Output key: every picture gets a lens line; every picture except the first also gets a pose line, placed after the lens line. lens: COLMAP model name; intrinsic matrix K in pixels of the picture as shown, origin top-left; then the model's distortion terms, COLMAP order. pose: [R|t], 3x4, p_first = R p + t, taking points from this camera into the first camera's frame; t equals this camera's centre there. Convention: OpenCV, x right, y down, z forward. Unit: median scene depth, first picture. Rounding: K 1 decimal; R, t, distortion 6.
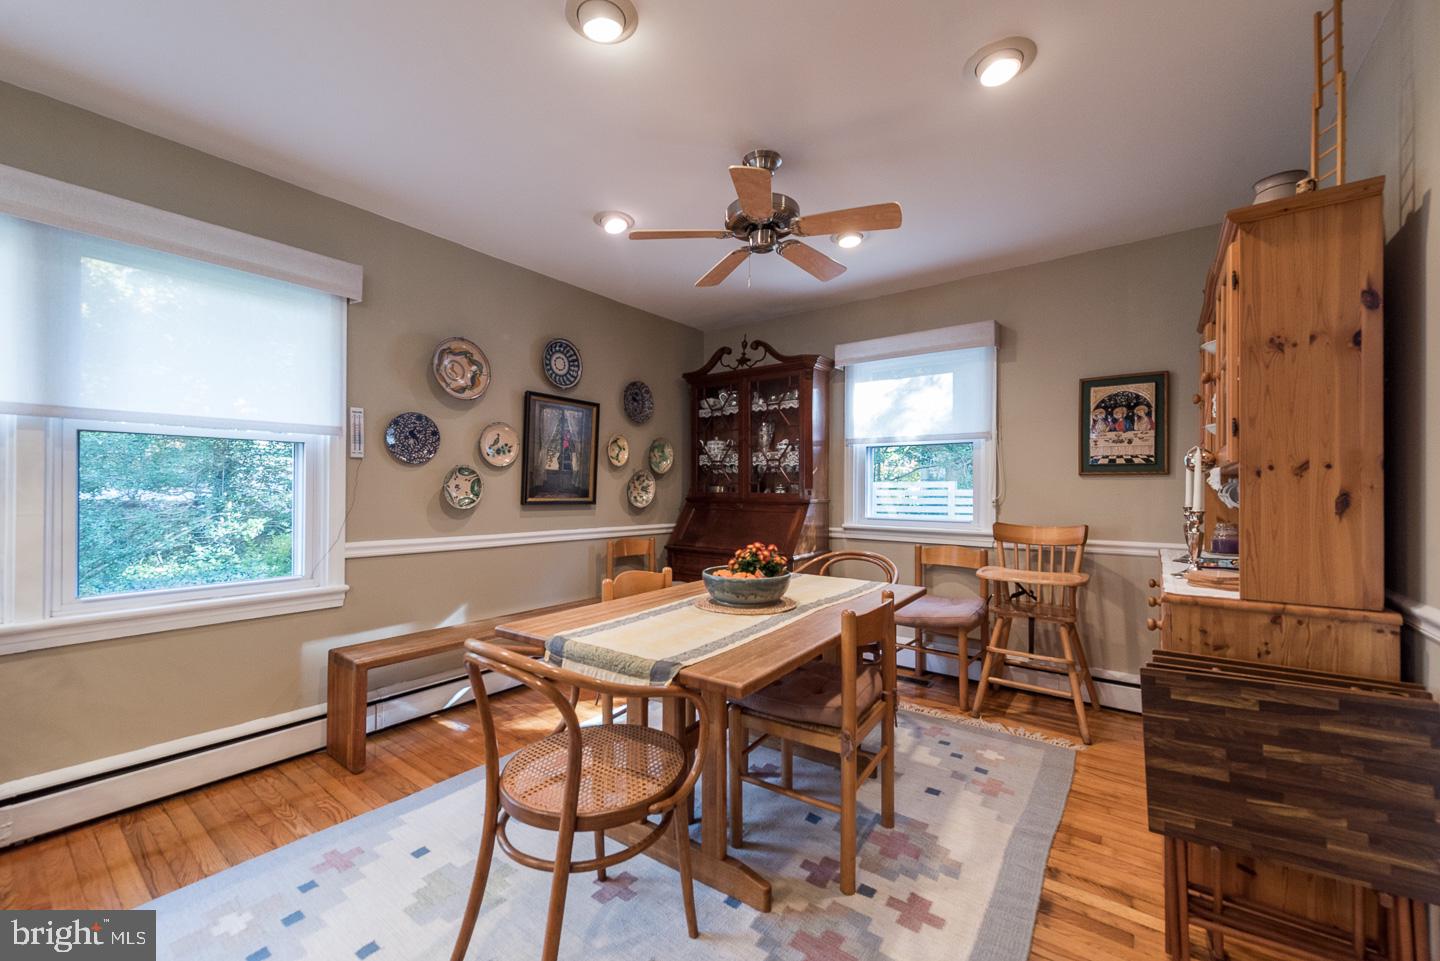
lens RADIAL K [[576.7, 0, 717.4], [0, 576.7, 502.9], [0, 0, 1]] dist [0.001455, -0.000071]
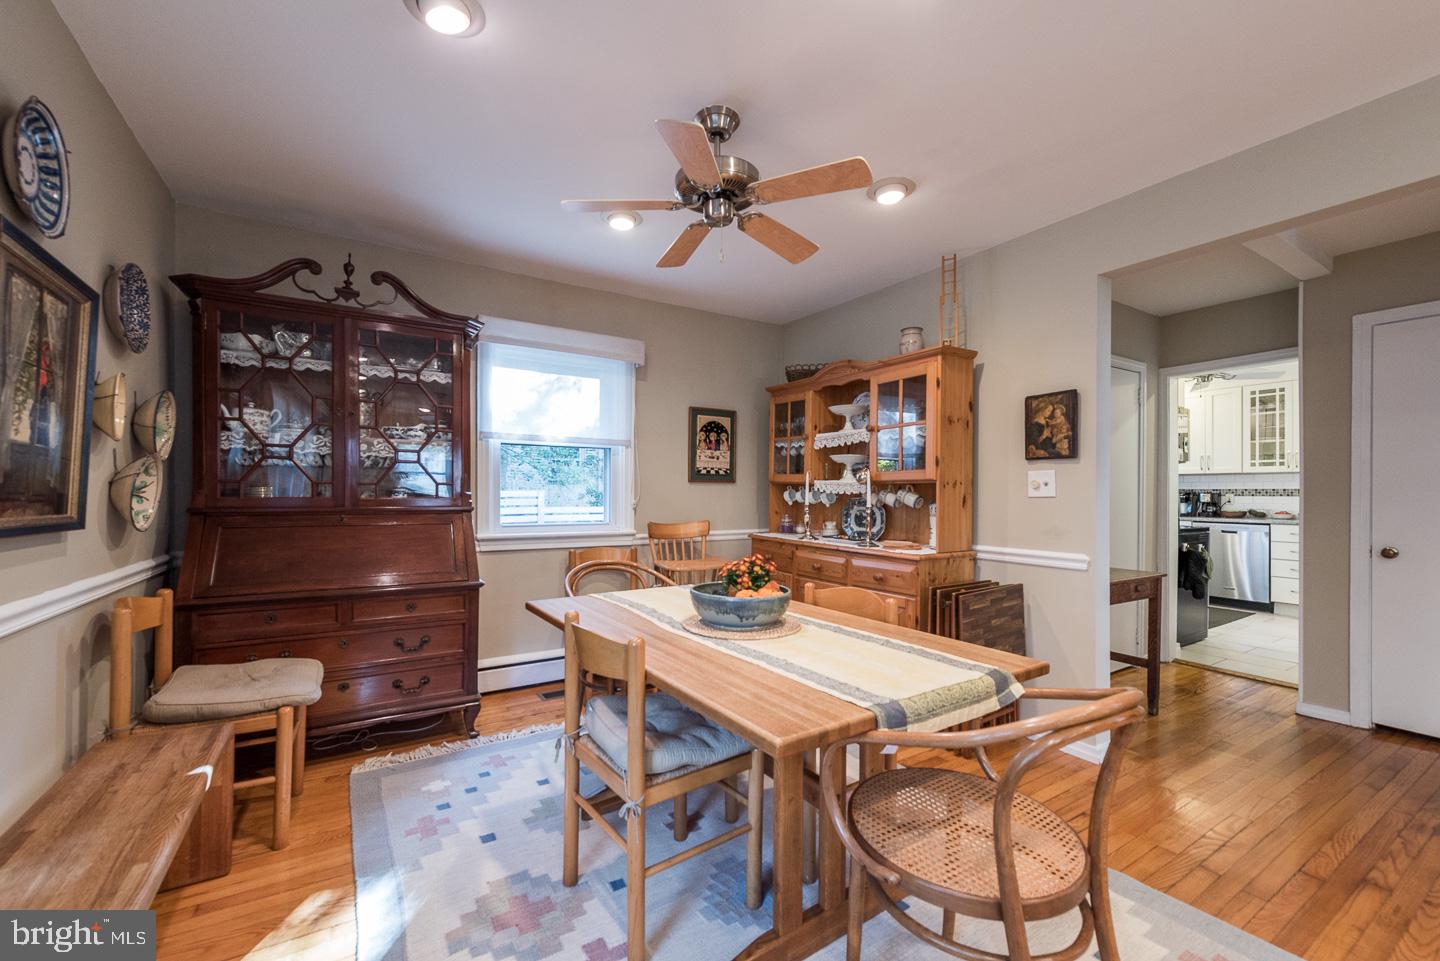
lens RADIAL K [[576.7, 0, 717.4], [0, 576.7, 502.9], [0, 0, 1]] dist [0.001455, -0.000071]
pose [[0.340217, -0.018574, 0.940164, -0.519950], [0.018029, 0.999750, 0.013227, -0.016199], [-0.940174, 0.012450, 0.340467, 0.482236]]
